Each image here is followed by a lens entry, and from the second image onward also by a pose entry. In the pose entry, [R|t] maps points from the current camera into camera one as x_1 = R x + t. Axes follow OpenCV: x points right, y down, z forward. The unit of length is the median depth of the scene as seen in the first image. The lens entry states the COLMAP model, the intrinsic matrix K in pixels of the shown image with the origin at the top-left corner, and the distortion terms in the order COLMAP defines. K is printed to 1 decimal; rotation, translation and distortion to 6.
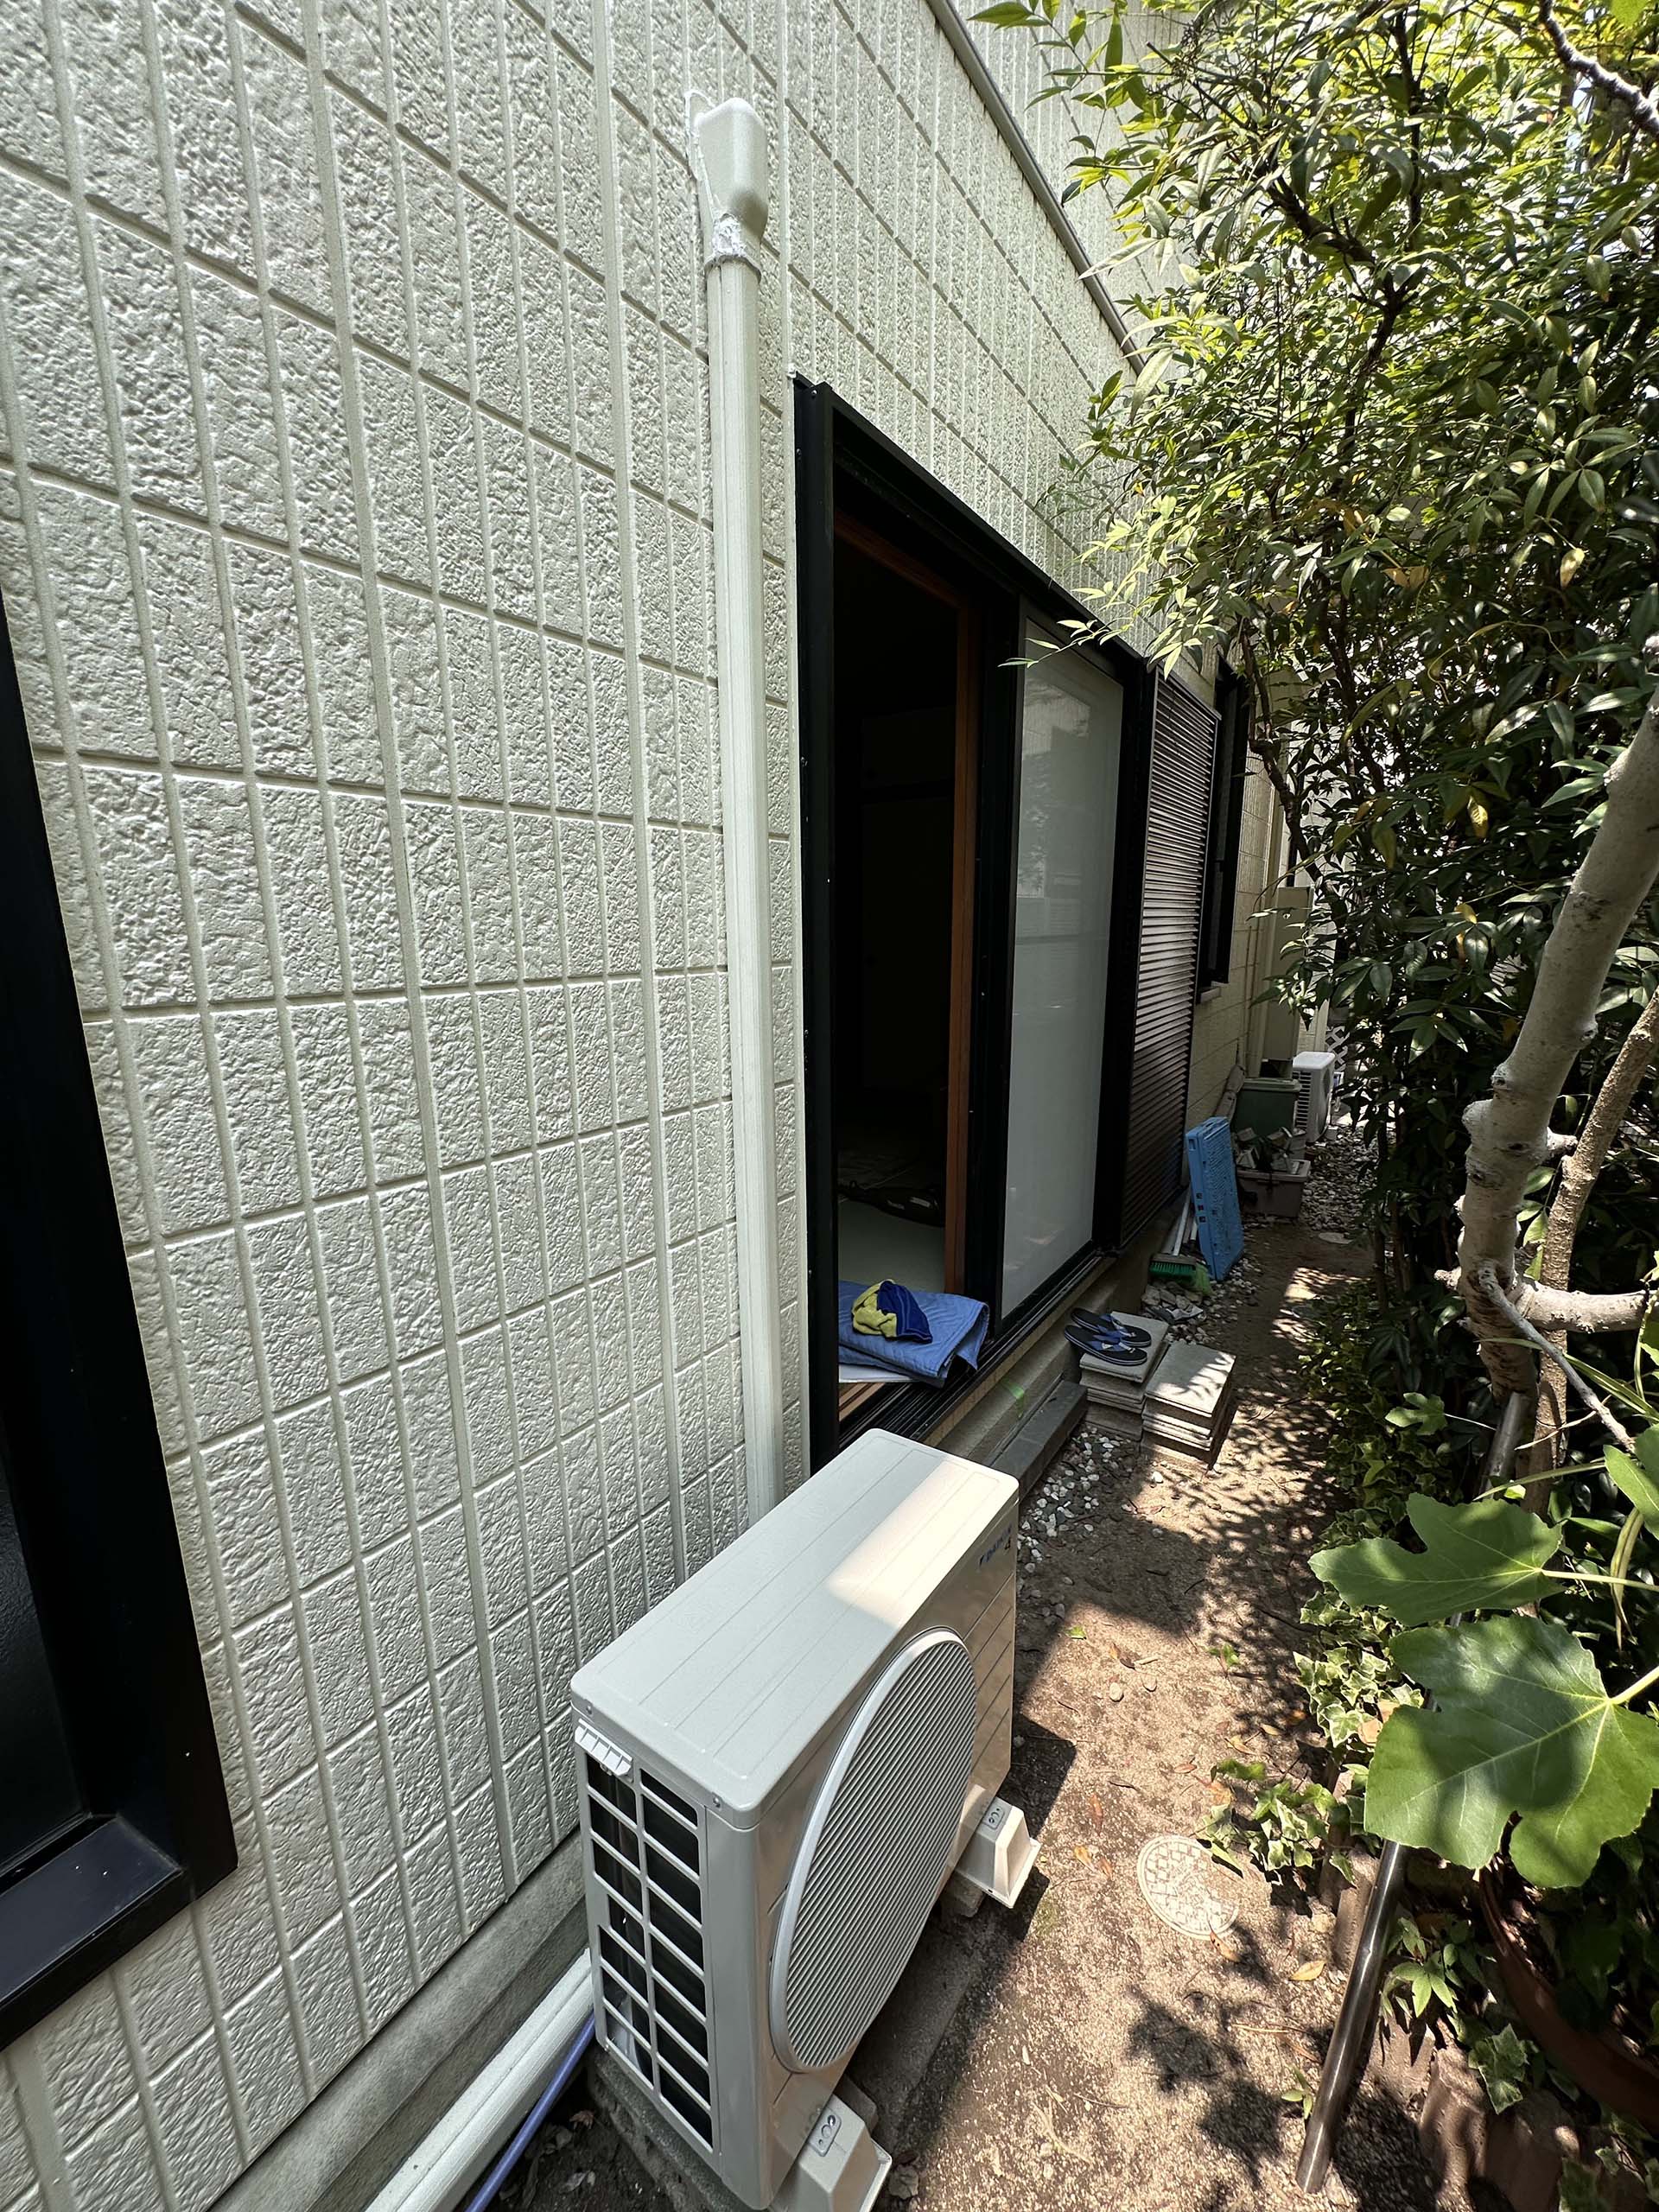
lens RADIAL K [[891.7, 0, 815.7], [0, 891.7, 1099.1], [0, 0, 1]] dist [-0.014067, 0.002039]
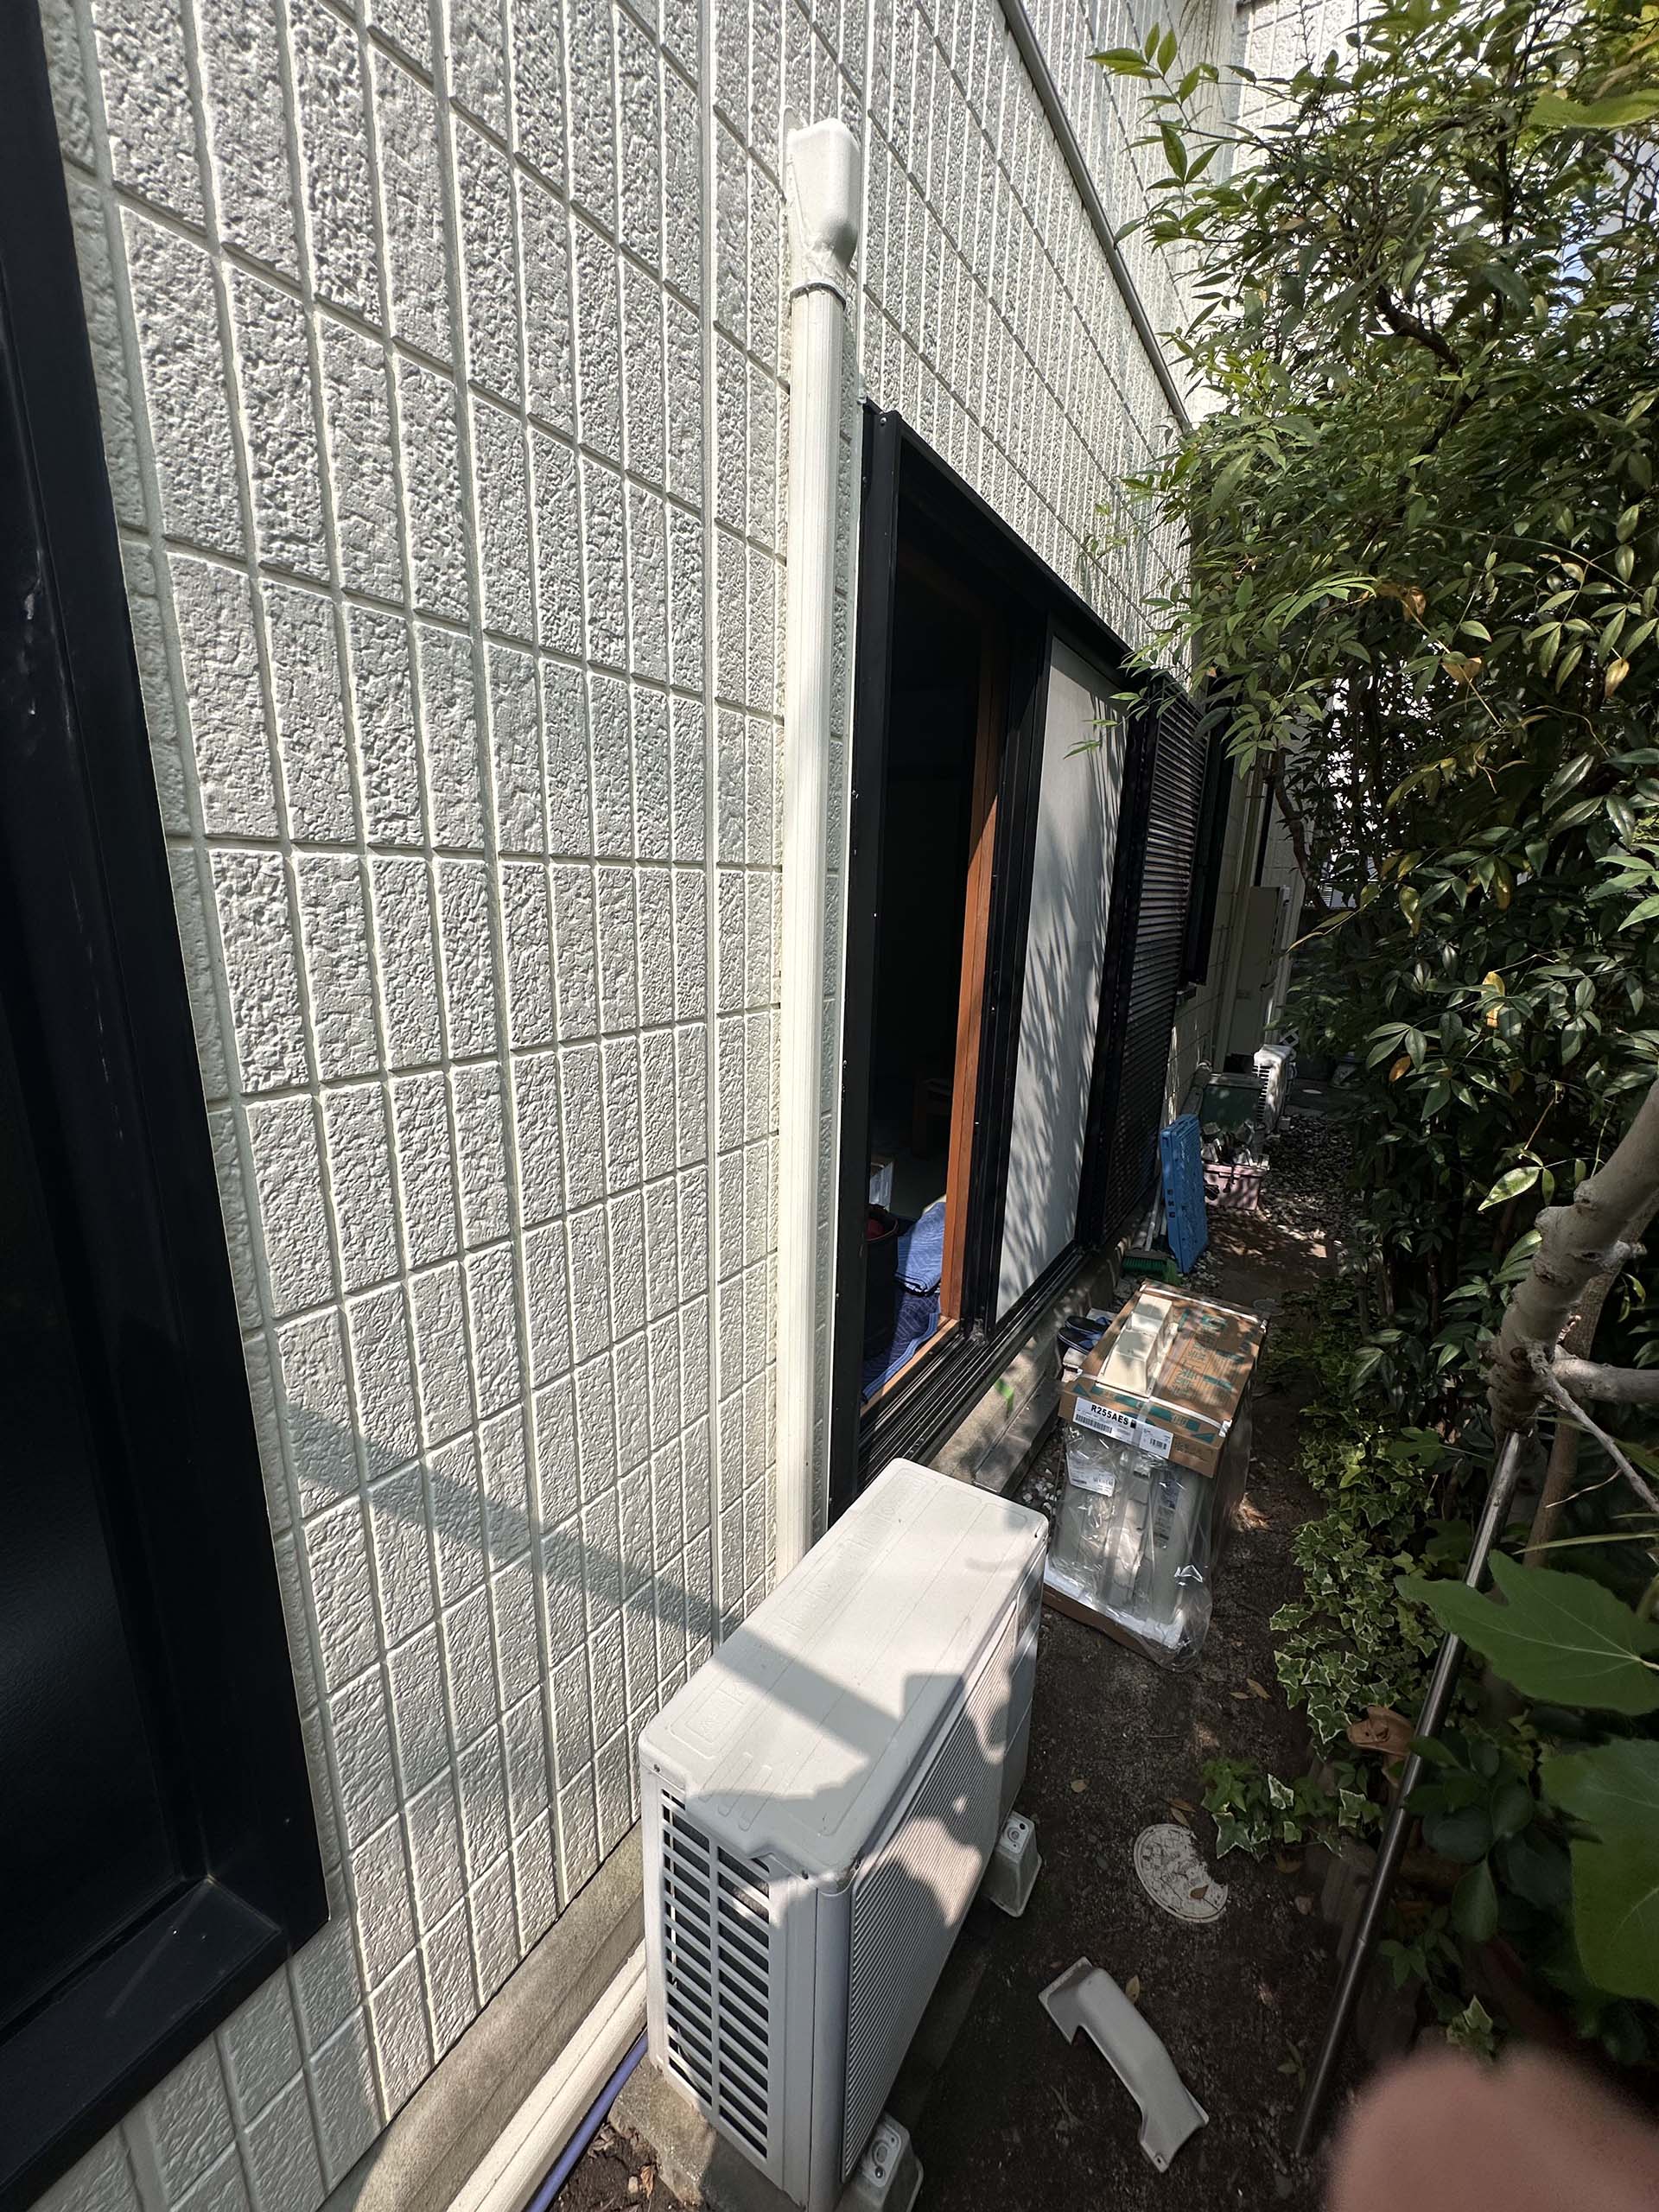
lens RADIAL K [[891.7, 0, 825.2], [0, 891.7, 1103.2], [0, 0, 1]] dist [-0.014067, 0.002039]
pose [[0.997967, 0.025756, 0.058288, -0.156817], [-0.028072, 0.998834, 0.039268, -0.118758], [-0.057209, -0.040825, 0.997527, -0.009001]]
